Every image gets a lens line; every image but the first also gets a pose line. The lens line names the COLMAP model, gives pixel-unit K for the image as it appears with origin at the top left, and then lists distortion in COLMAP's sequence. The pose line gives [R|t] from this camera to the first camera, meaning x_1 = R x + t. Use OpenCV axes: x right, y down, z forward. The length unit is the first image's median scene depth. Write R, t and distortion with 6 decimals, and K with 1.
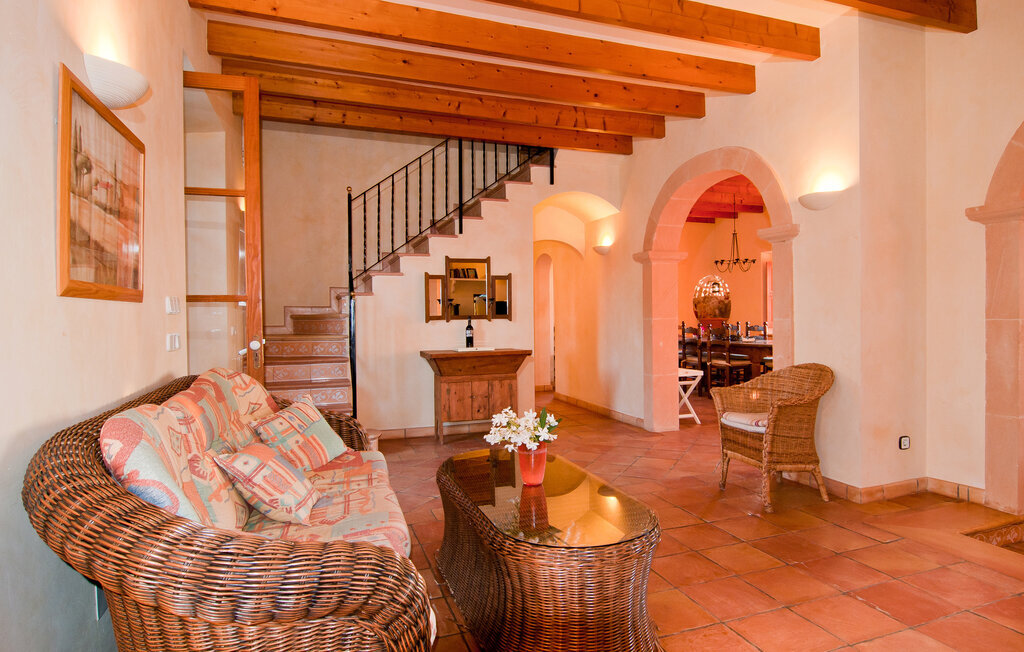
lens RADIAL K [[562.8, 0, 509.2], [0, 562.8, 320.7], [0, 0, 1]] dist [-0.011773, -0.006790]
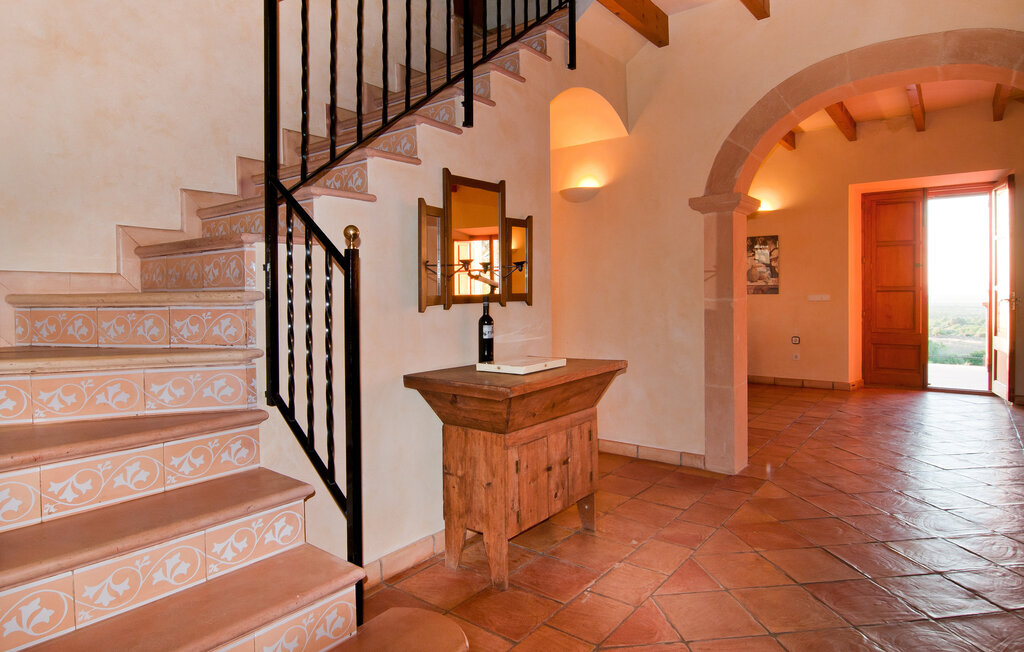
lens RADIAL K [[562.8, 0, 455.5], [0, 562.8, 307.5], [0, 0, 1]] dist [-0.011773, -0.006790]
pose [[0.871483, -0.014119, 0.490223, -0.408117], [0.008554, 0.999871, 0.013589, -0.006585], [-0.490352, -0.007649, 0.871491, 0.711865]]
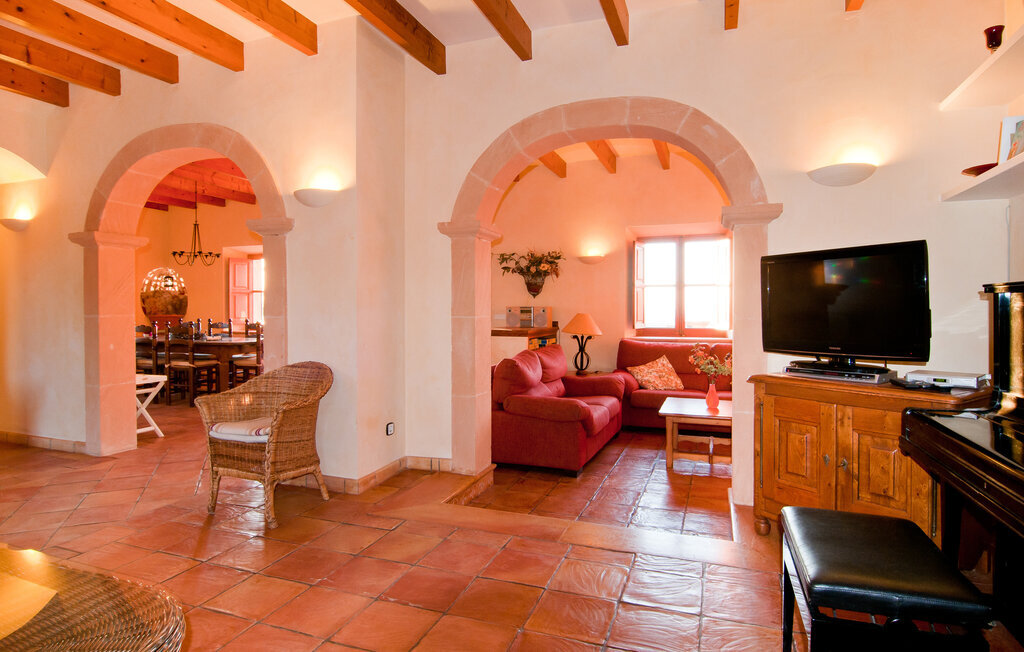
lens RADIAL K [[562.8, 0, 508.2], [0, 562.8, 312.2], [0, 0, 1]] dist [-0.011773, -0.006790]
pose [[0.624033, 0.004096, 0.781387, -0.006929], [0.002919, 0.999967, -0.007573, -0.001125], [-0.781393, 0.007006, 0.624000, 0.067429]]
